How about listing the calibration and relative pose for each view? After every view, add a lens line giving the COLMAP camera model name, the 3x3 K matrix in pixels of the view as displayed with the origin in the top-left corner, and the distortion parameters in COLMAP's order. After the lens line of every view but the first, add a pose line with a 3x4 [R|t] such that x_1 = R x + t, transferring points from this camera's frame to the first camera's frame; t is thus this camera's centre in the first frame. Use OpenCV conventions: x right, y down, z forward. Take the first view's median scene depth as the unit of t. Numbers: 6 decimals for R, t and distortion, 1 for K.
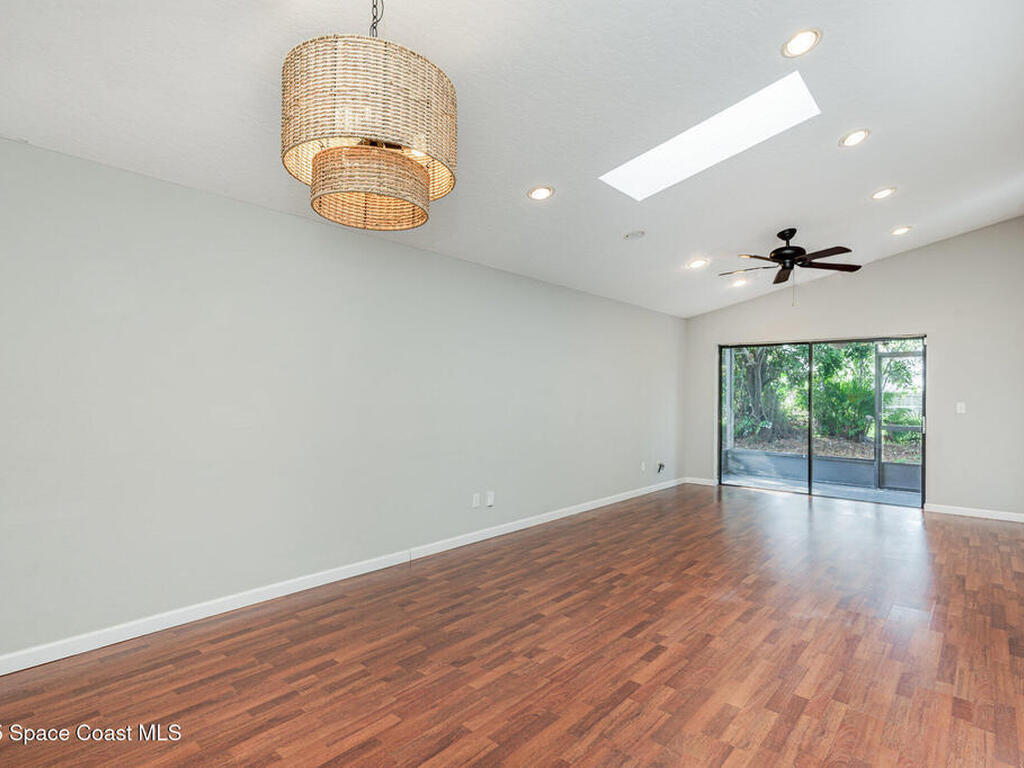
lens RADIAL K [[524.7, 0, 512.9], [0, 524.7, 393.3], [0, 0, 1]] dist [0.001393, 0.000141]
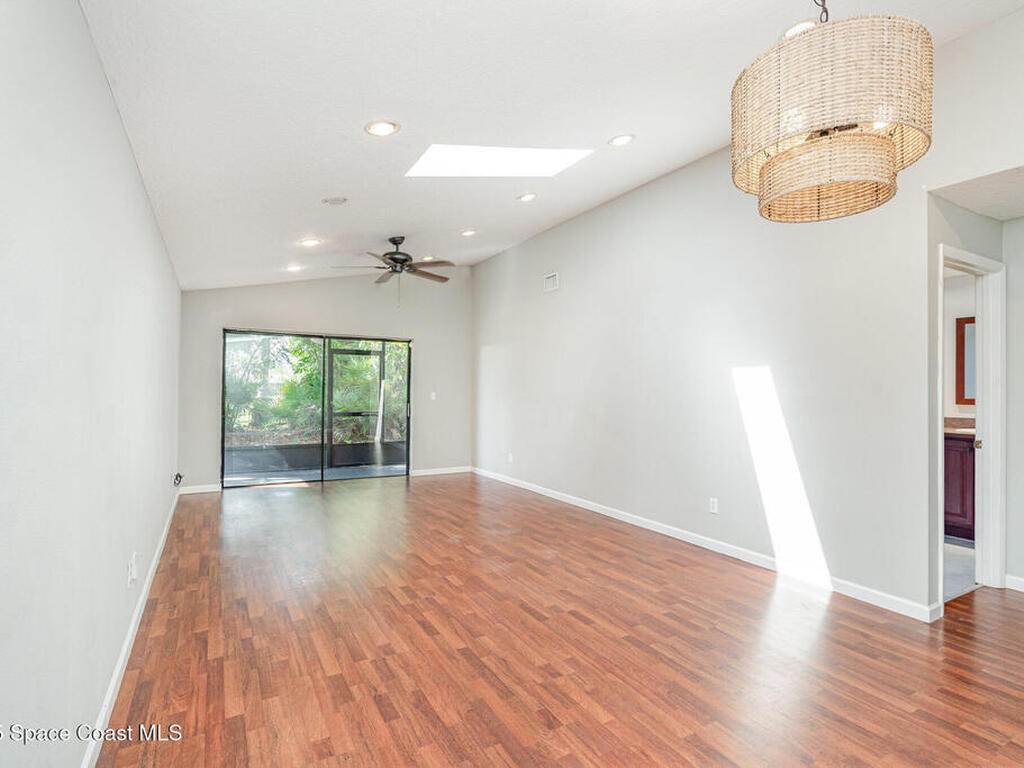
lens RADIAL K [[536.0, 0, 514.5], [0, 536.0, 383.8], [0, 0, 1]] dist [-0.003761, 0.000340]
pose [[0.322198, 0.006581, 0.946649, -0.664796], [-0.008478, 0.999956, -0.004066, -0.000856], [-0.946634, -0.006715, 0.322240, 0.585839]]
